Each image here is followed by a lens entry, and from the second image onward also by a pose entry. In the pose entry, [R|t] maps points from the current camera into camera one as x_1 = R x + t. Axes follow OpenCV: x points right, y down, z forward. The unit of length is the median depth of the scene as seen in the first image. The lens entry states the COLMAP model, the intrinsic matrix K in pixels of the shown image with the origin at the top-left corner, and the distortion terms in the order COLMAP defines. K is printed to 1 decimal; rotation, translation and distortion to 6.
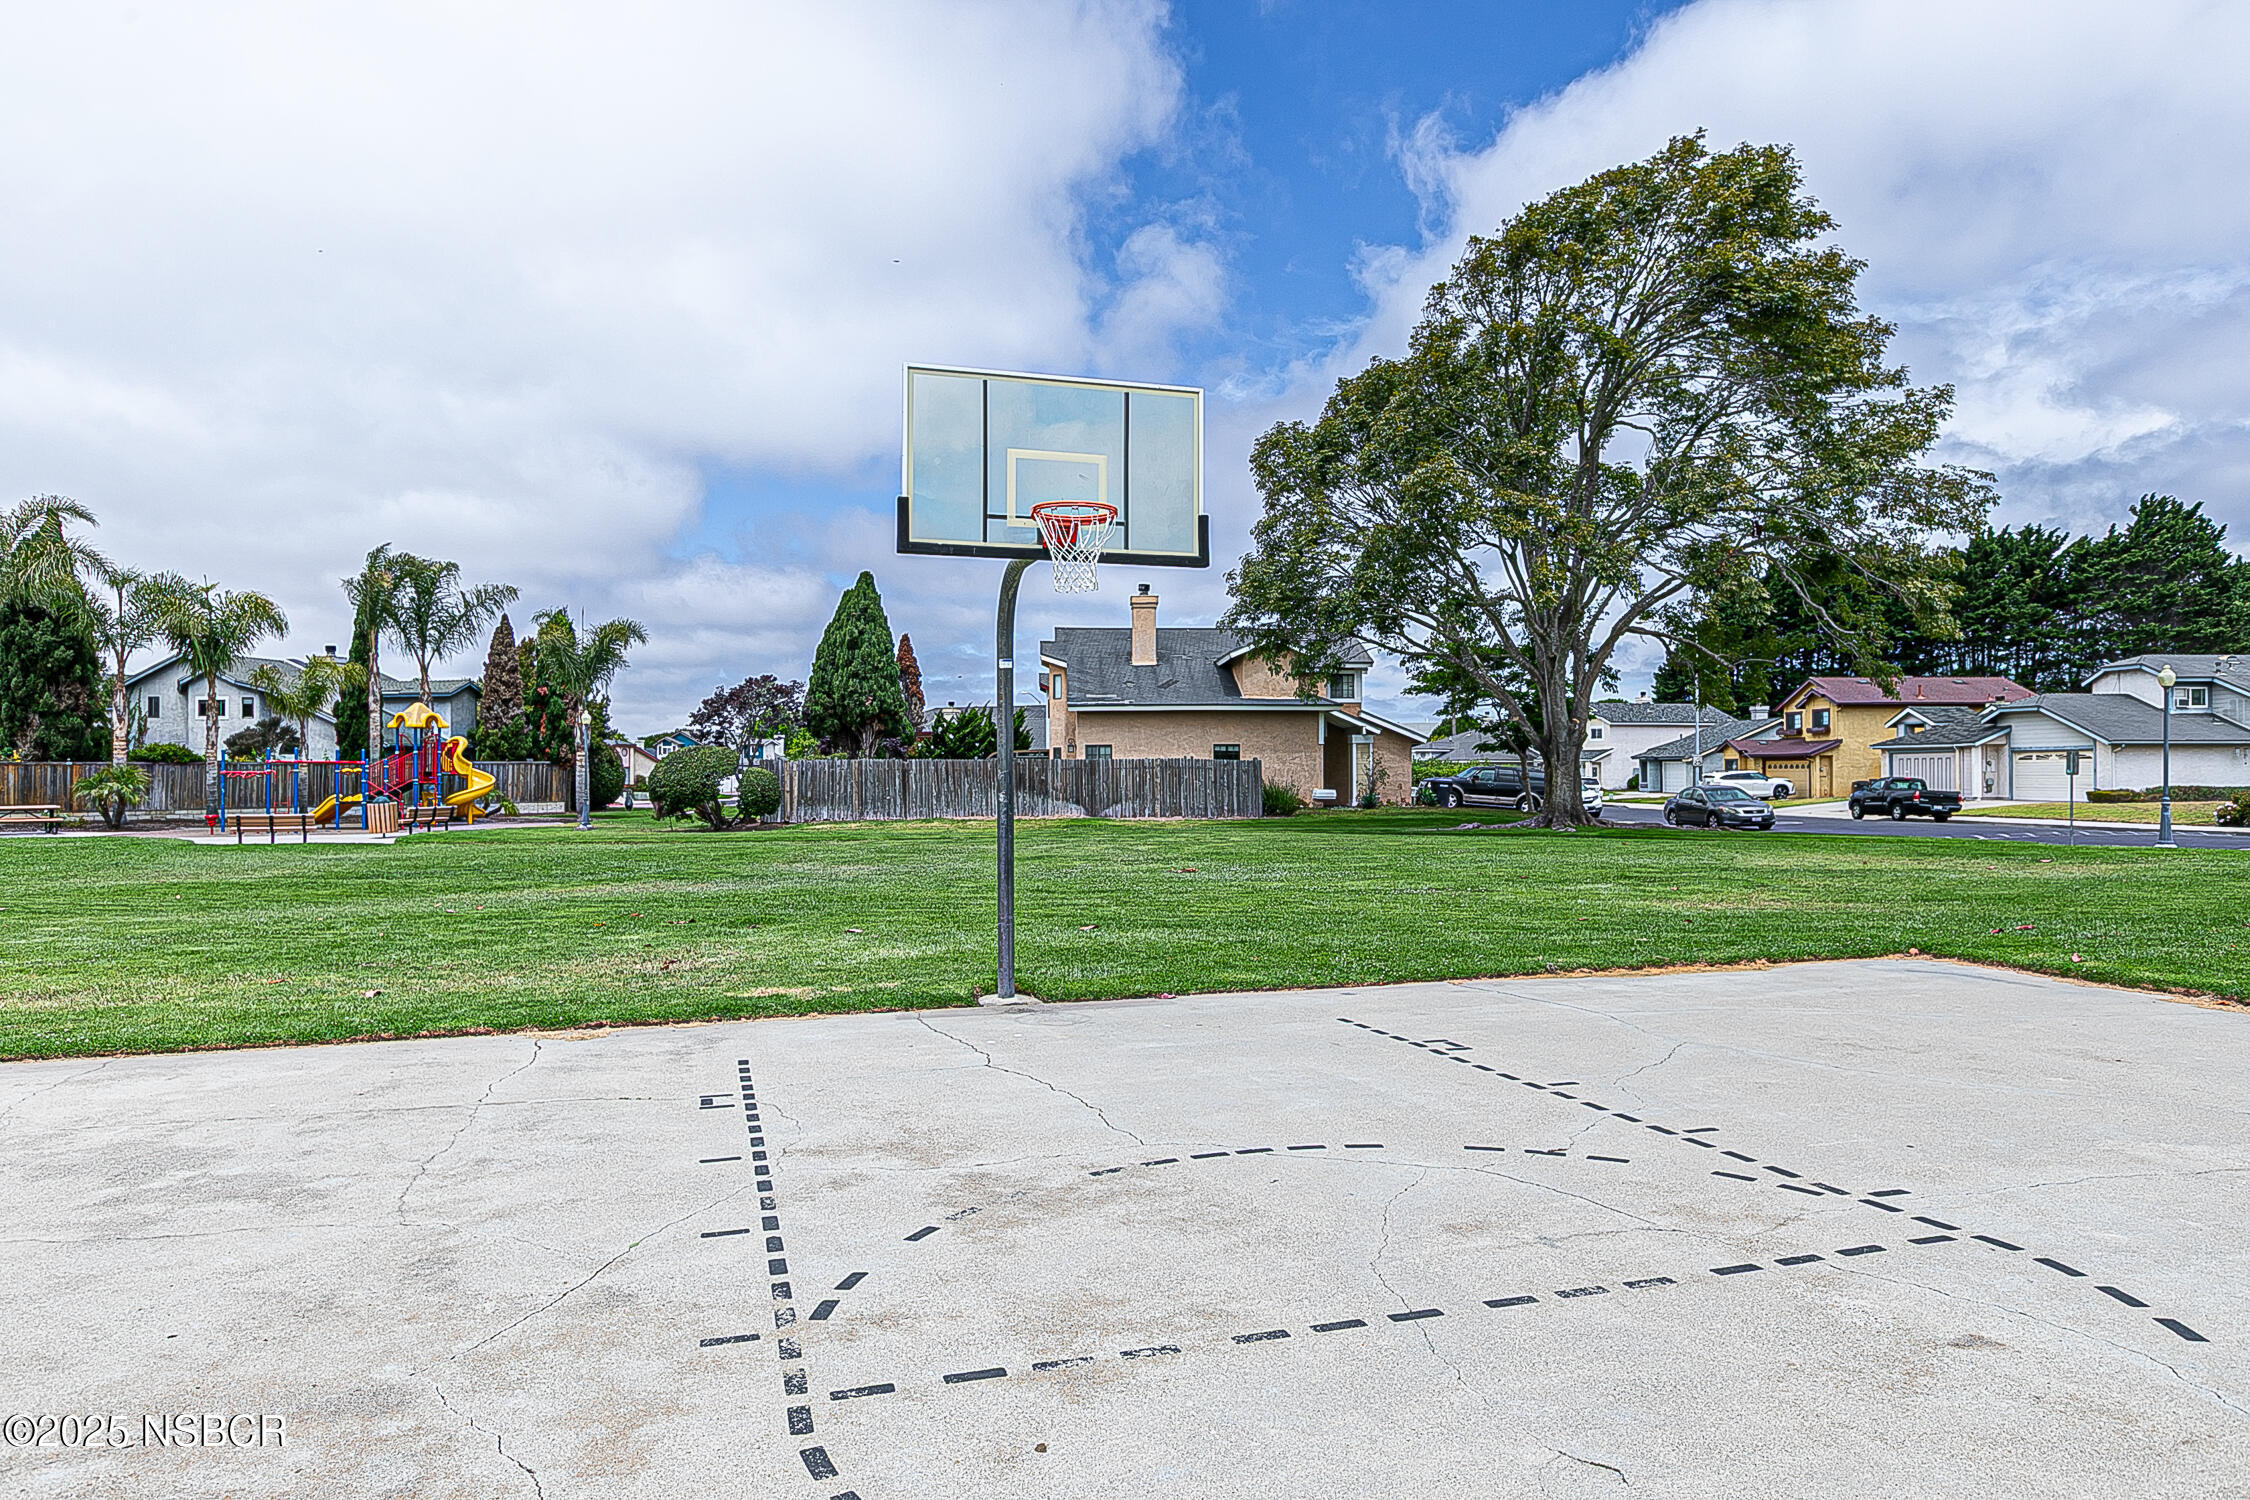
lens RADIAL K [[1419.9, 0, 1132.0], [0, 1419.9, 749.3], [0, 0, 1]] dist [0.002737, 0.000042]
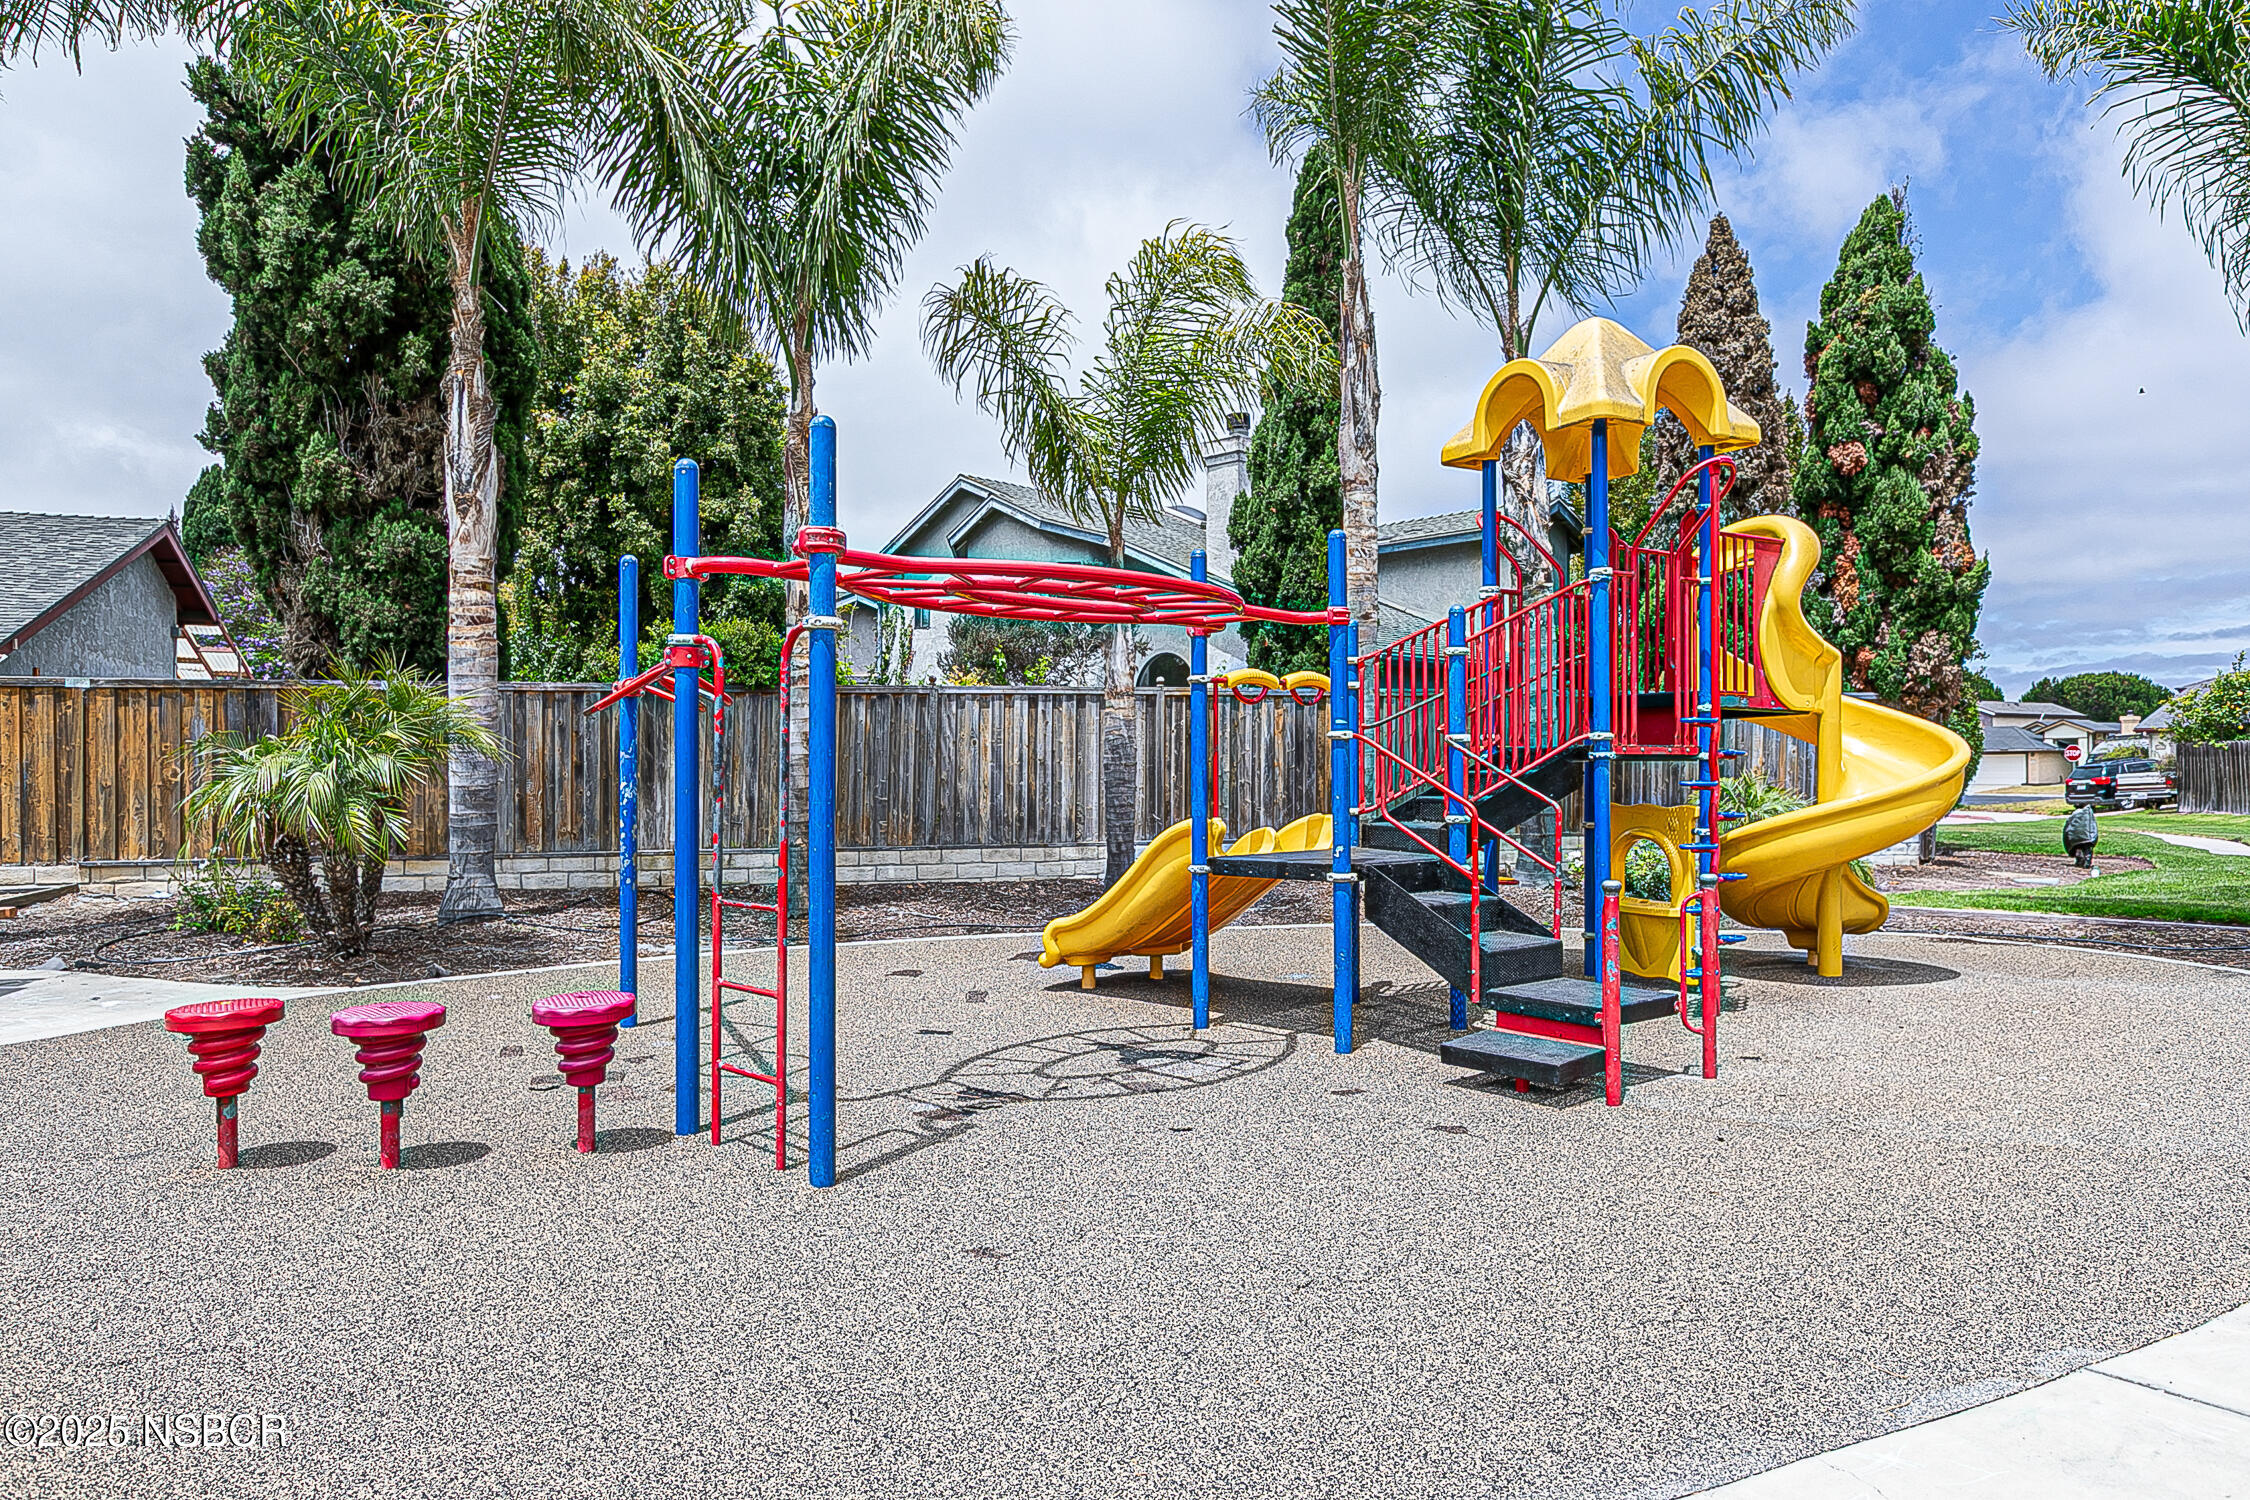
lens RADIAL K [[1419.9, 0, 1127.0], [0, 1419.9, 749.0], [0, 0, 1]] dist [0.002737, 0.000042]
pose [[0.813380, -0.004060, -0.581718, -0.402527], [0.010936, 0.999906, 0.008312, 0.017783], [0.581629, -0.013122, 0.813348, 0.737892]]
